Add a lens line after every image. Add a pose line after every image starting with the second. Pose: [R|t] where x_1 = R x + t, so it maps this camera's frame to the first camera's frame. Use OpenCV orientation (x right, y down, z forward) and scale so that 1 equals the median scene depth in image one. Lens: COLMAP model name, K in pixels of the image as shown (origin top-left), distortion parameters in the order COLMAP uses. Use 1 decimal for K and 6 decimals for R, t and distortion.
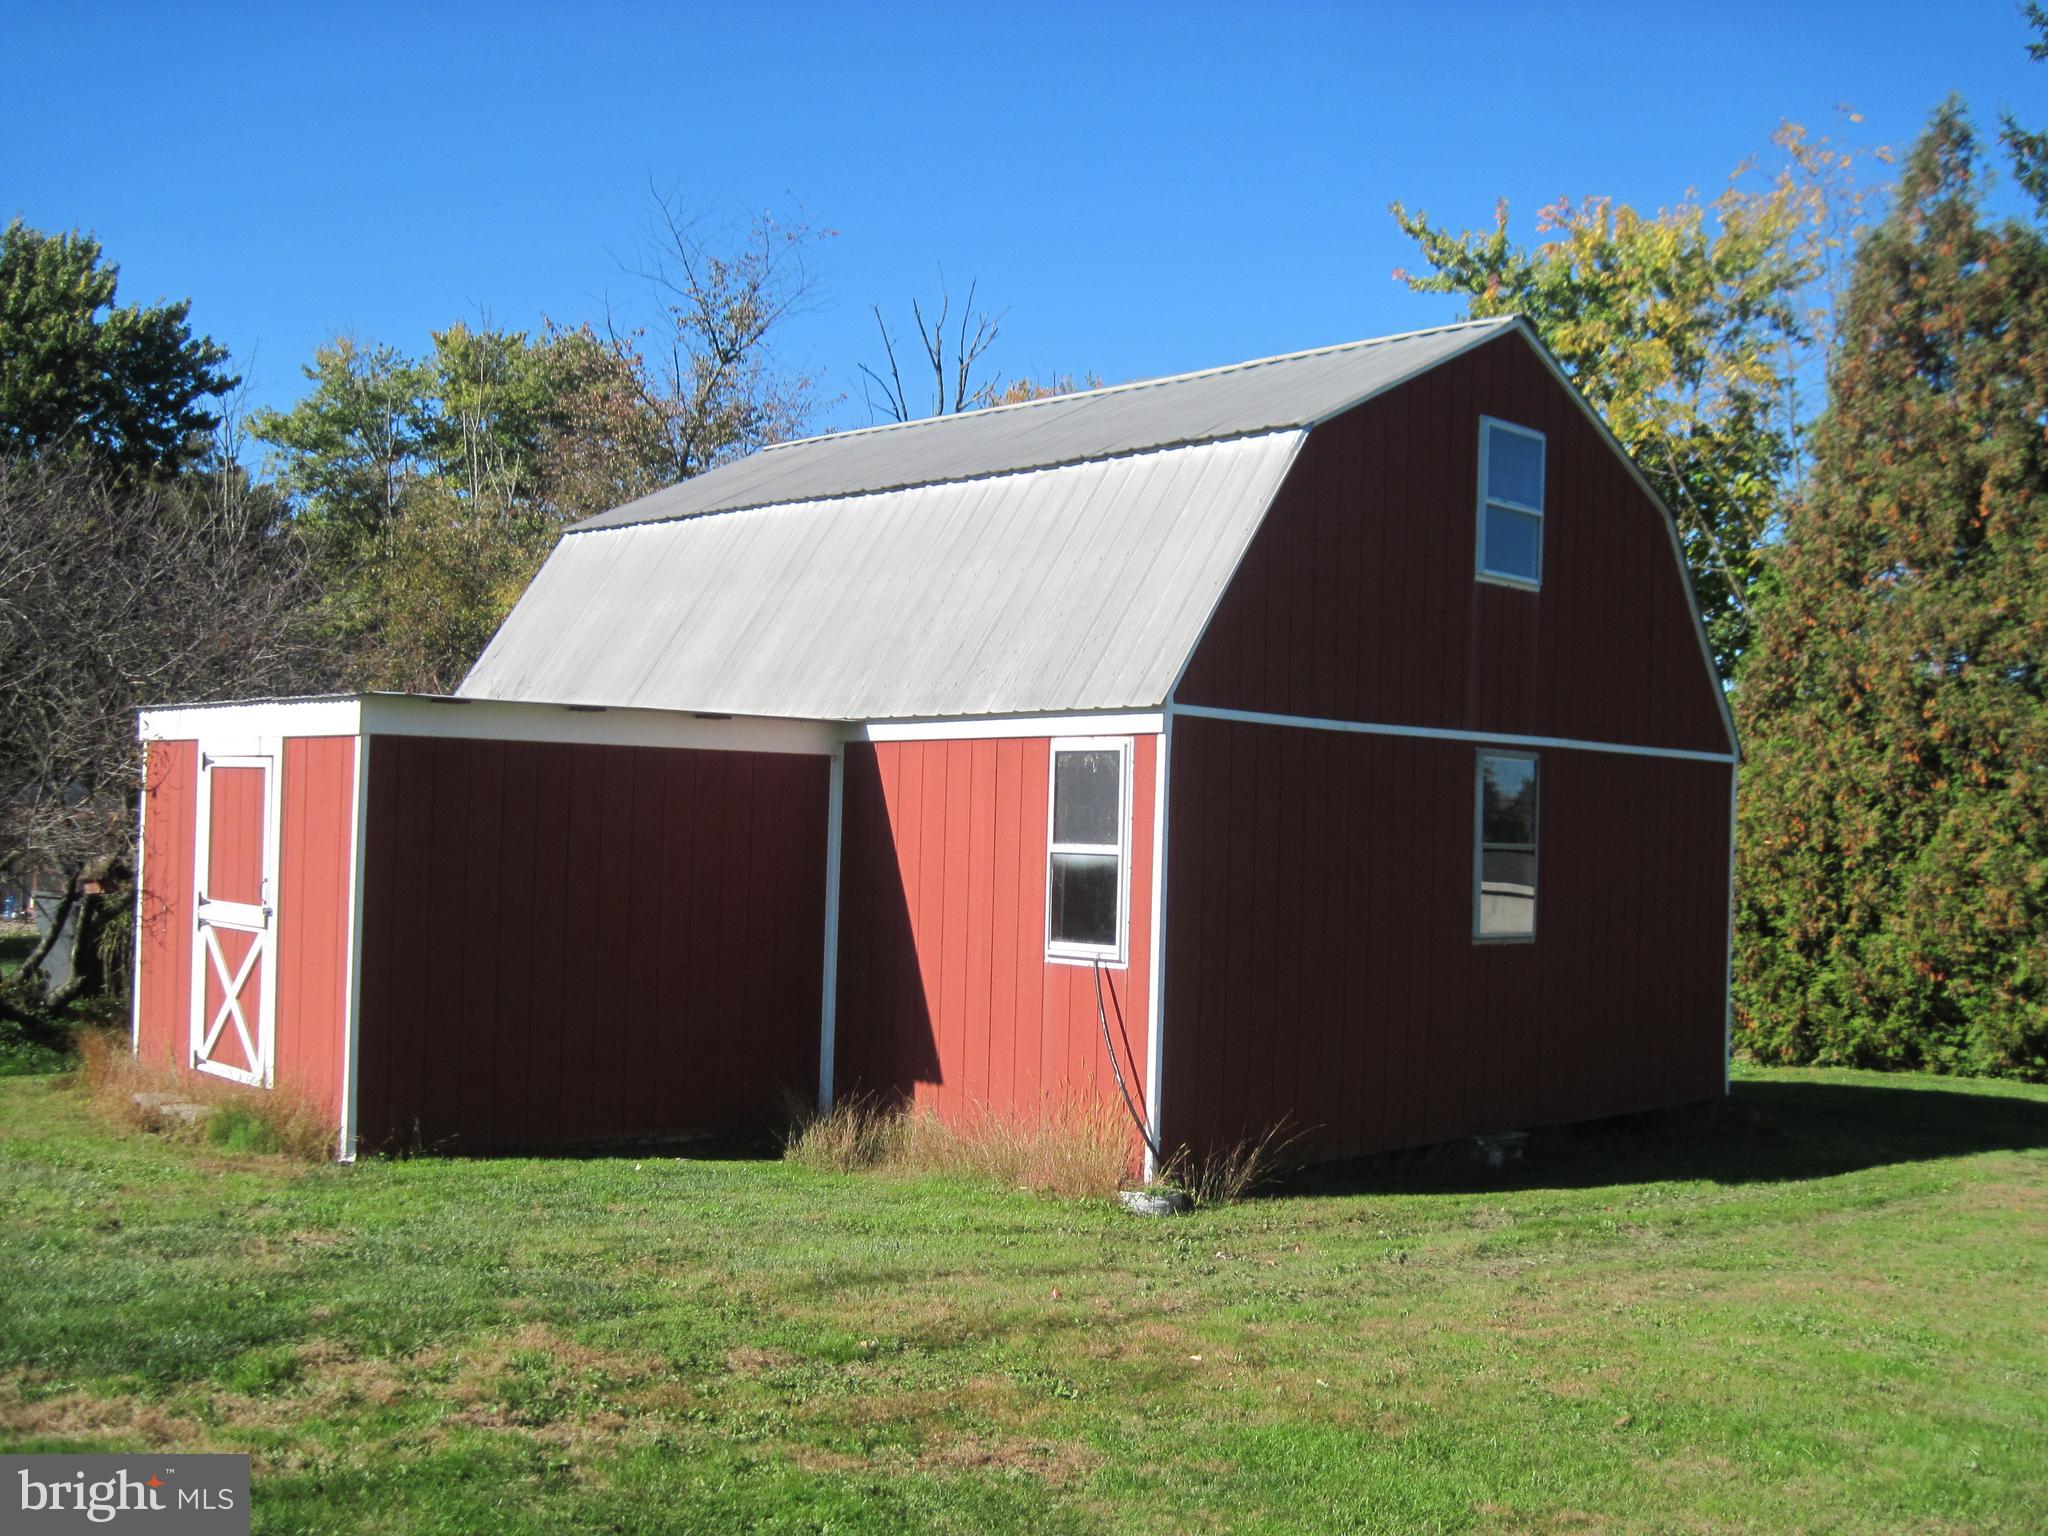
lens RADIAL K [[2100.5, 0, 1019.8], [0, 2100.5, 788.2], [0, 0, 1]] dist [-0.099977, 0.000000]
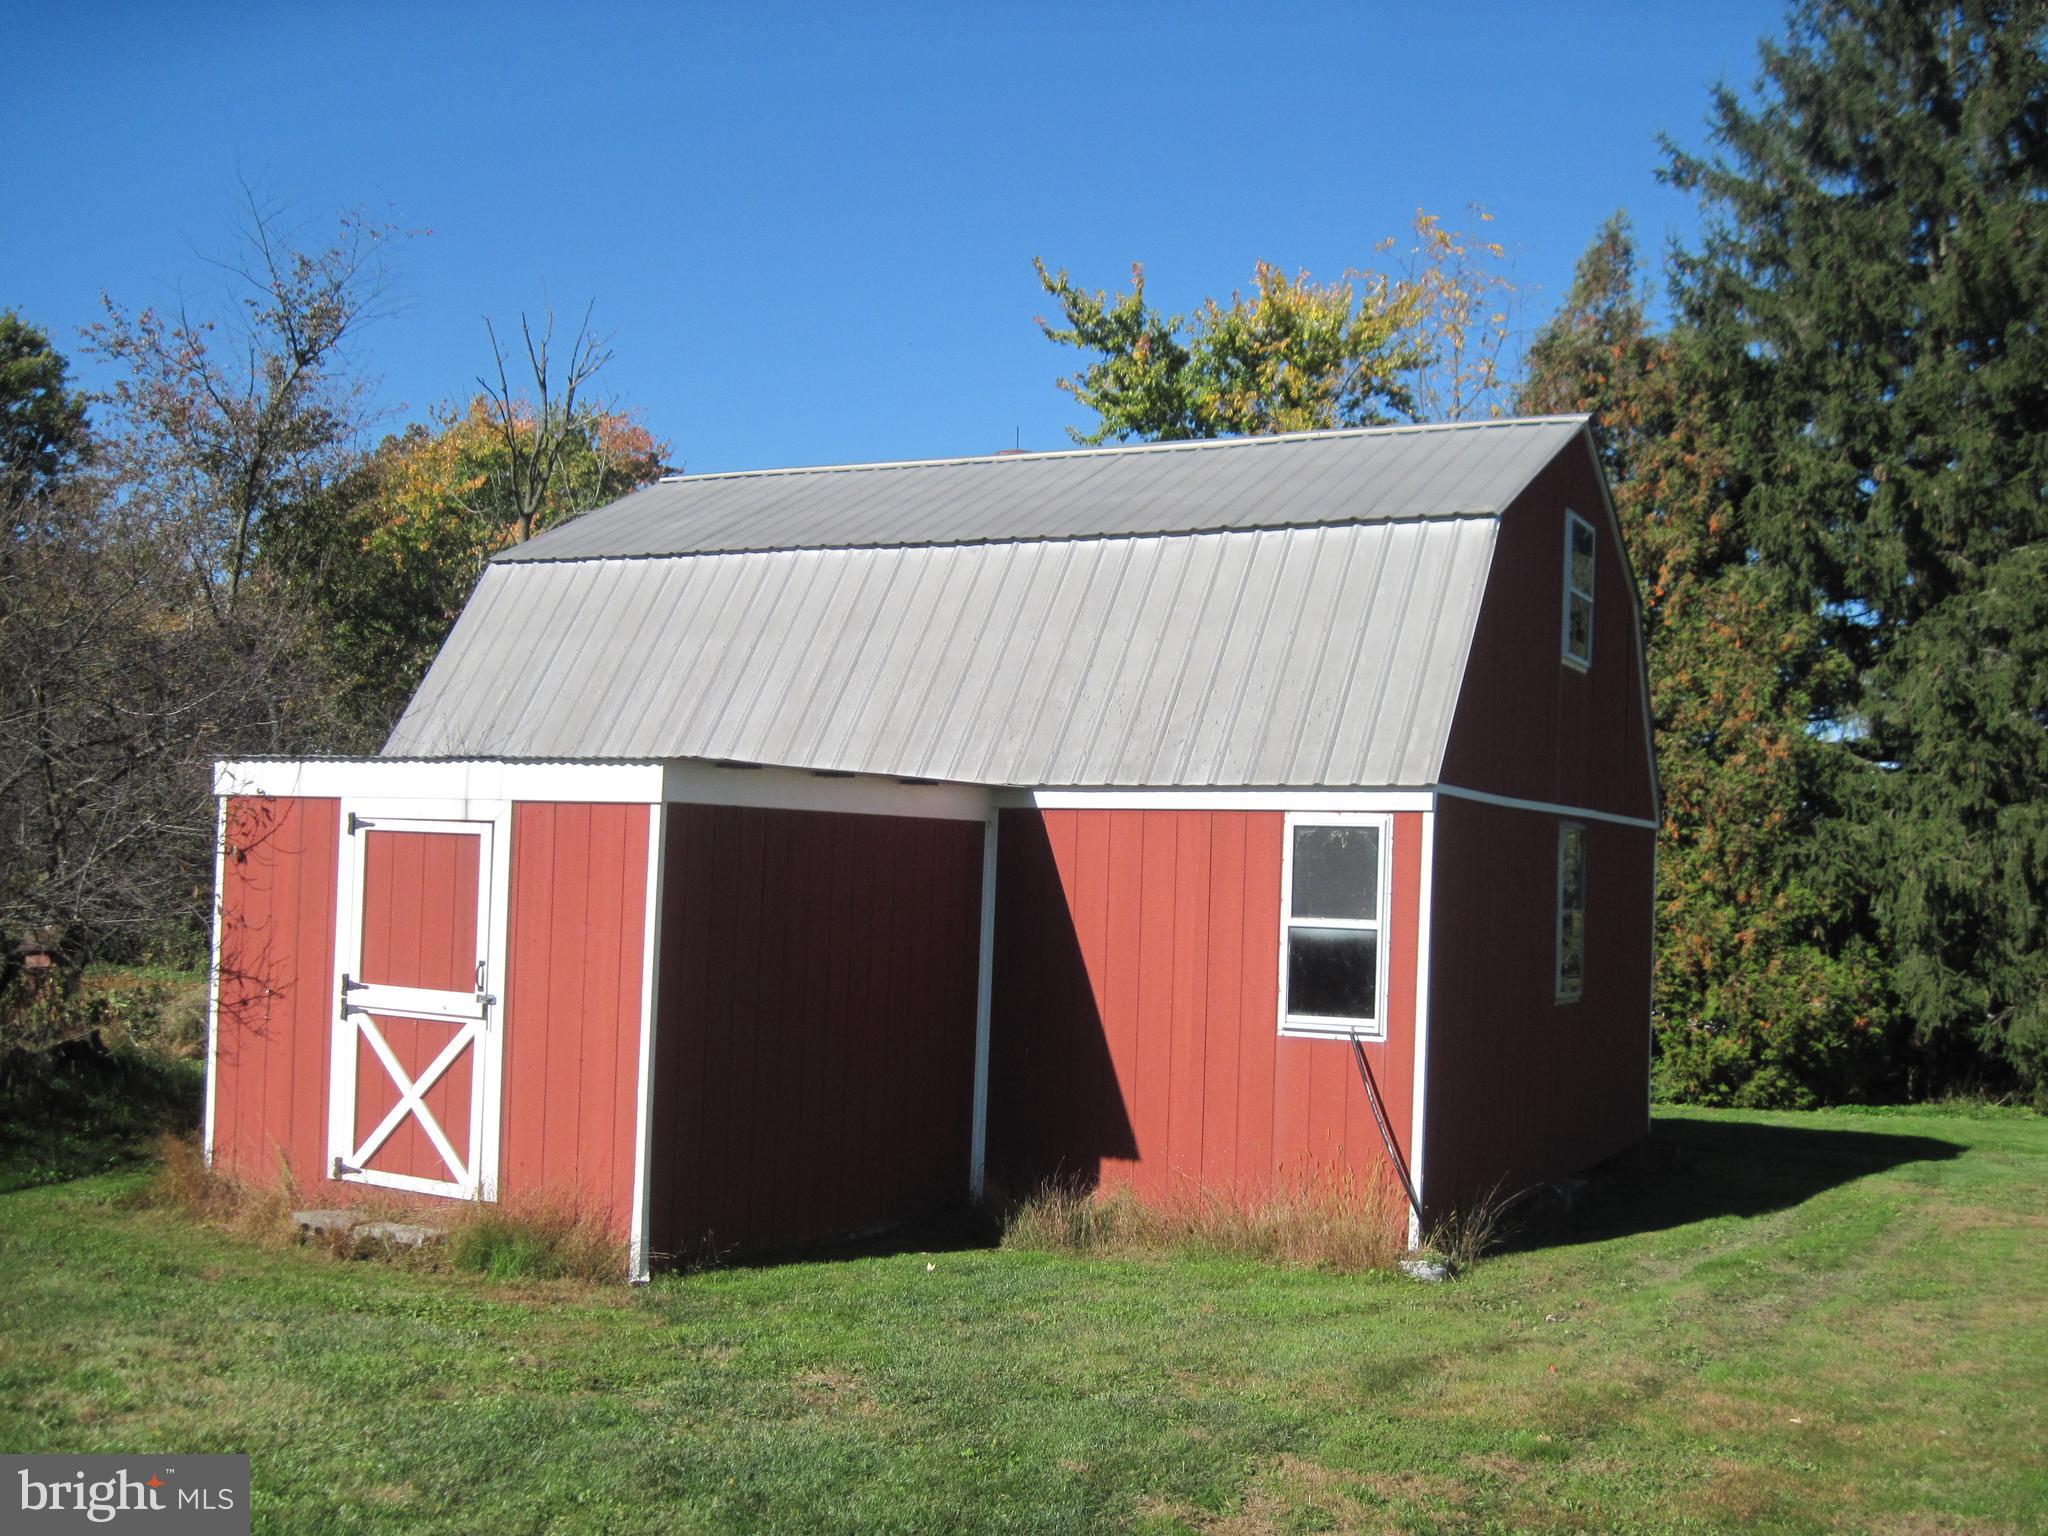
lens RADIAL K [[2100.5, 0, 1021.9], [0, 2100.5, 767.1], [0, 0, 1]] dist [-0.099977, 0.000000]
pose [[0.948685, 0.018391, 0.315686, -0.385919], [-0.011647, 0.999662, -0.023238, -0.018836], [-0.316007, 0.018369, 0.948579, 0.080042]]
